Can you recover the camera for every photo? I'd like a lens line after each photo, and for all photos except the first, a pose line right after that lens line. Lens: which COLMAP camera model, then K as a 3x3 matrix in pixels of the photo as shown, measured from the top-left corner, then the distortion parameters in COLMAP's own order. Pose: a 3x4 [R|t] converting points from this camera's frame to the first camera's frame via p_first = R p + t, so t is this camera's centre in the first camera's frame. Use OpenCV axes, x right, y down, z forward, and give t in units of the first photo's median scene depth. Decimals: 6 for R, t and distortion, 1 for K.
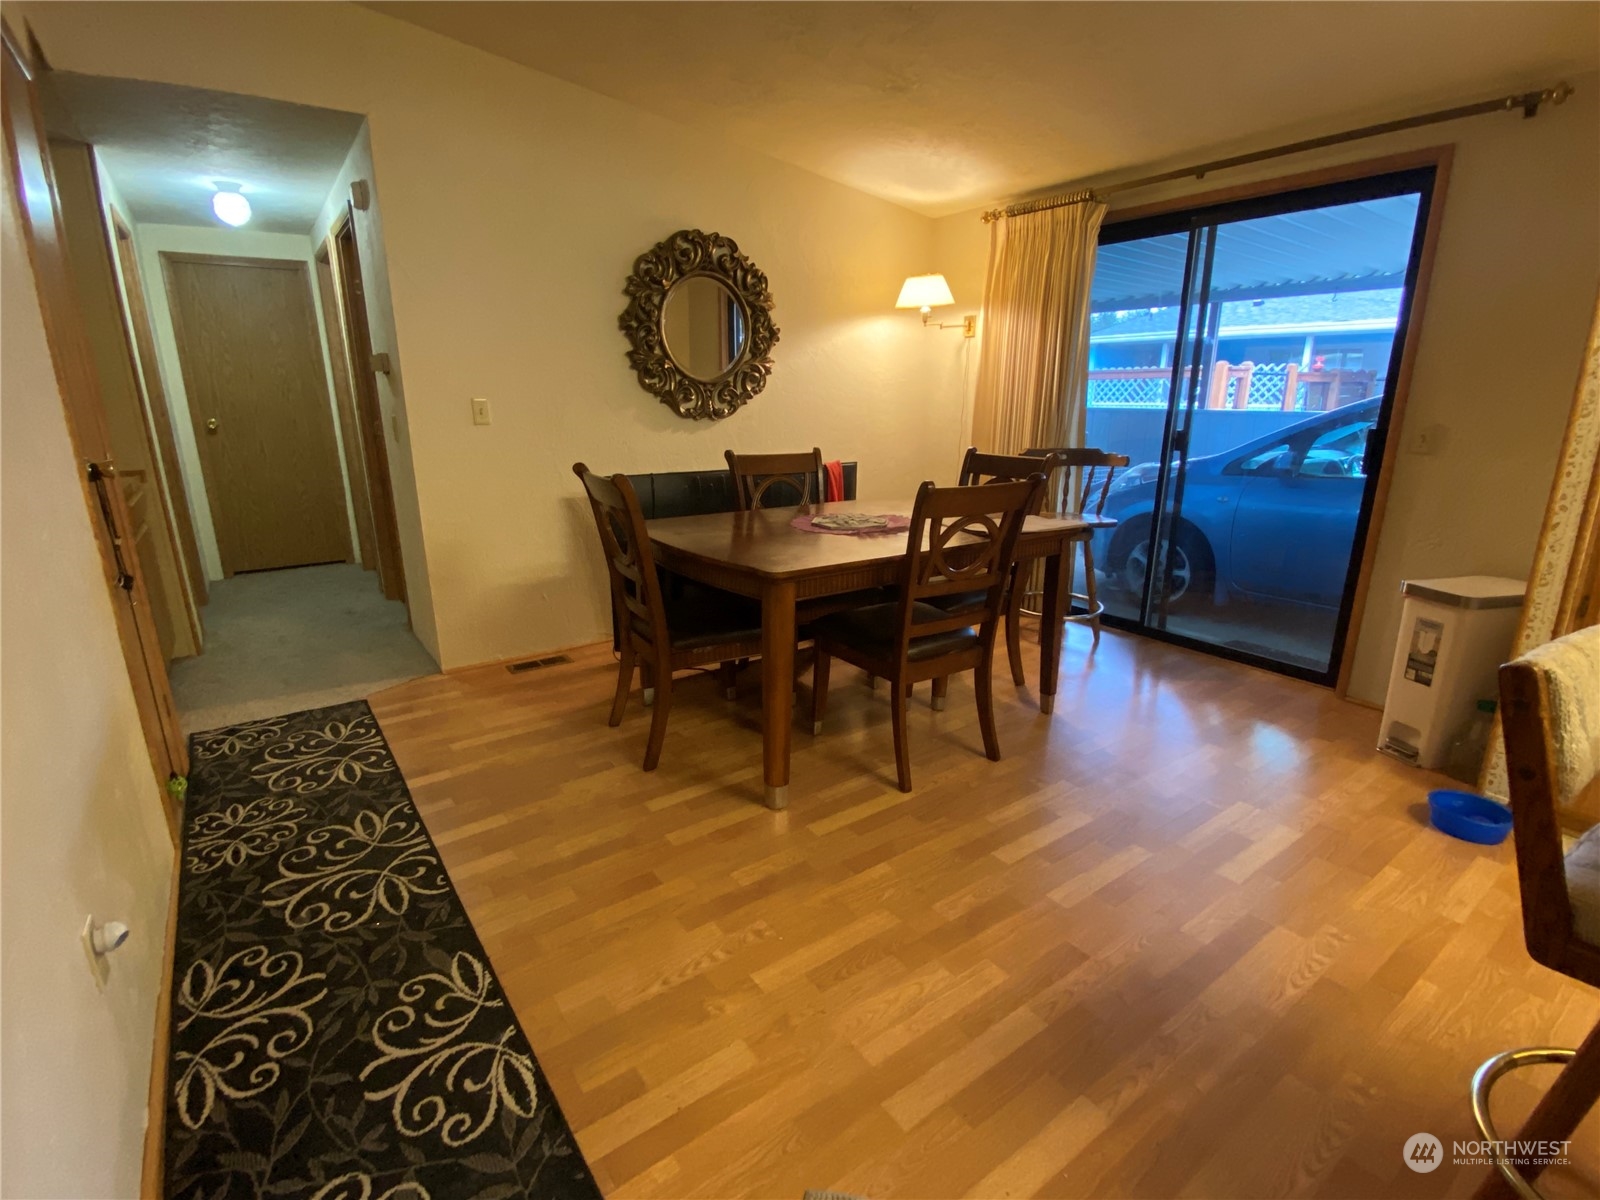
lens RADIAL K [[758.0, 0, 761.1], [0, 758.0, 606.7], [0, 0, 1]] dist [0.000776, -0.010443]
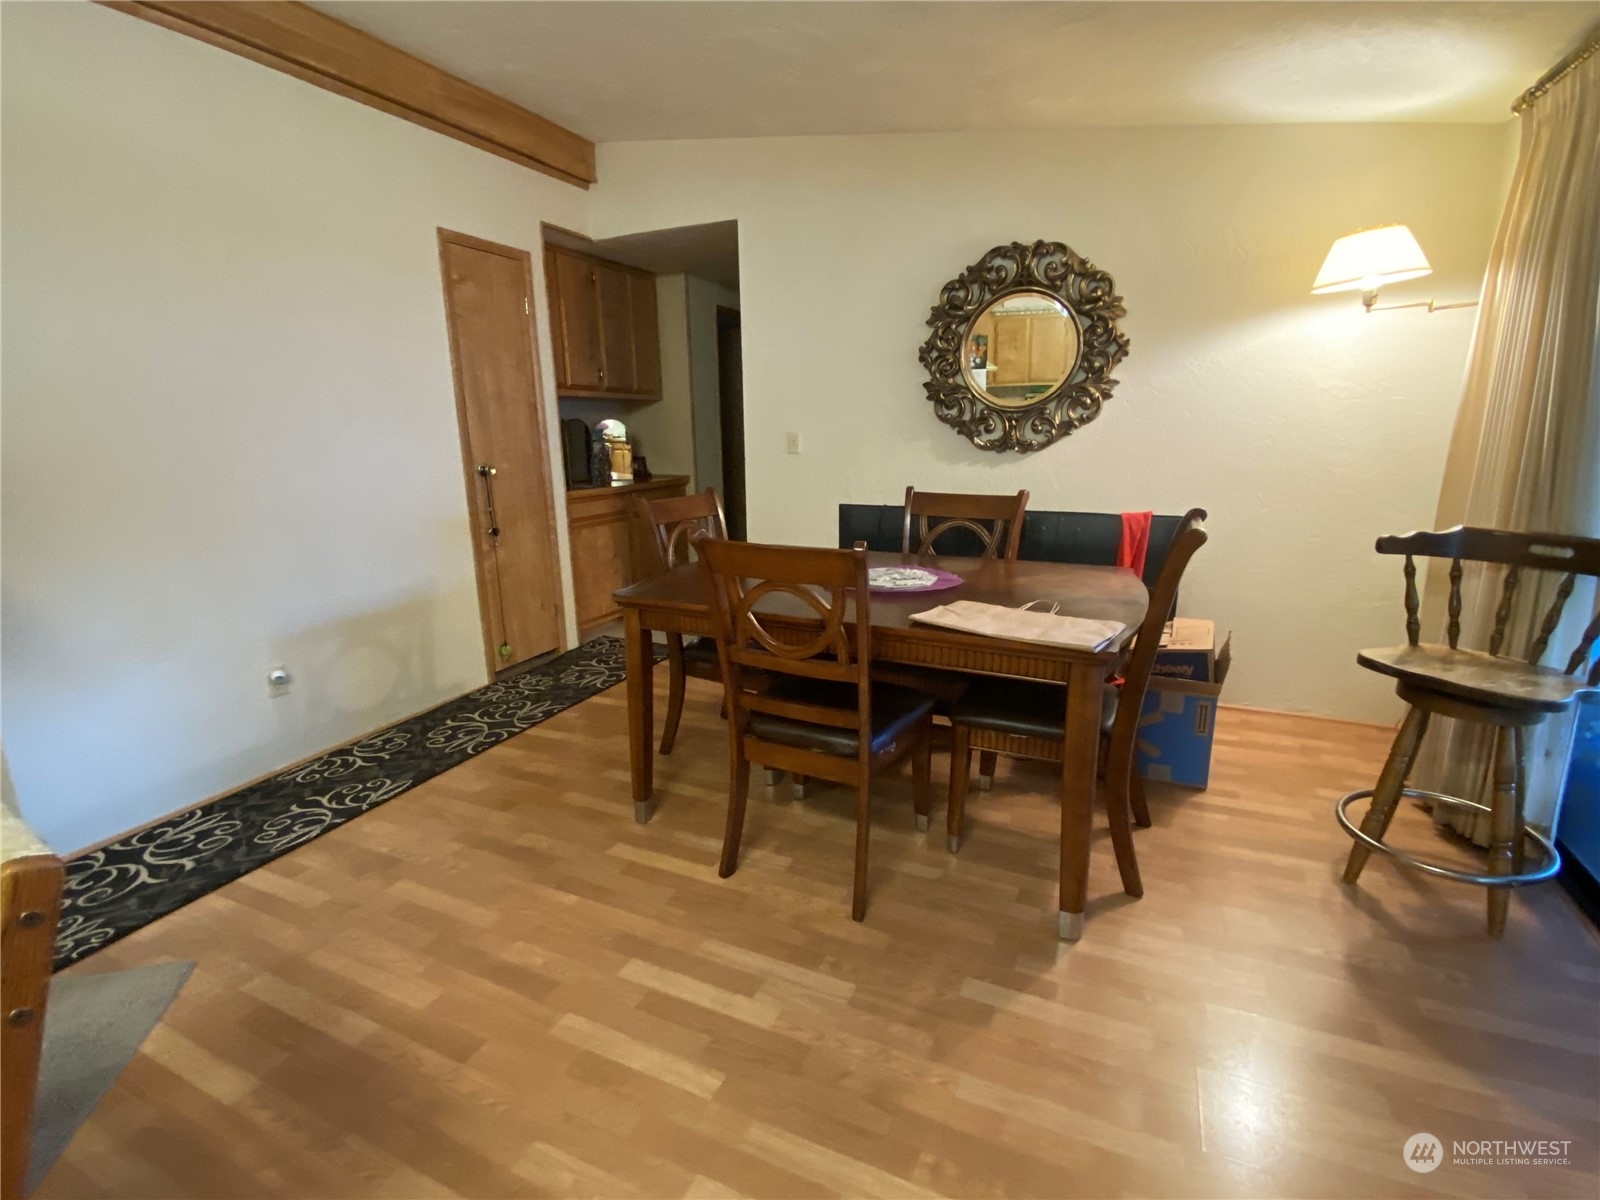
lens RADIAL K [[746.0, 0, 792.8], [0, 746.0, 594.3], [0, 0, 1]] dist [0.047699, -0.047645]
pose [[0.507934, 0.190010, -0.840178, 0.911892], [-0.223347, 0.971062, 0.084584, -0.168269], [0.831937, 0.144688, 0.535673, 0.554909]]
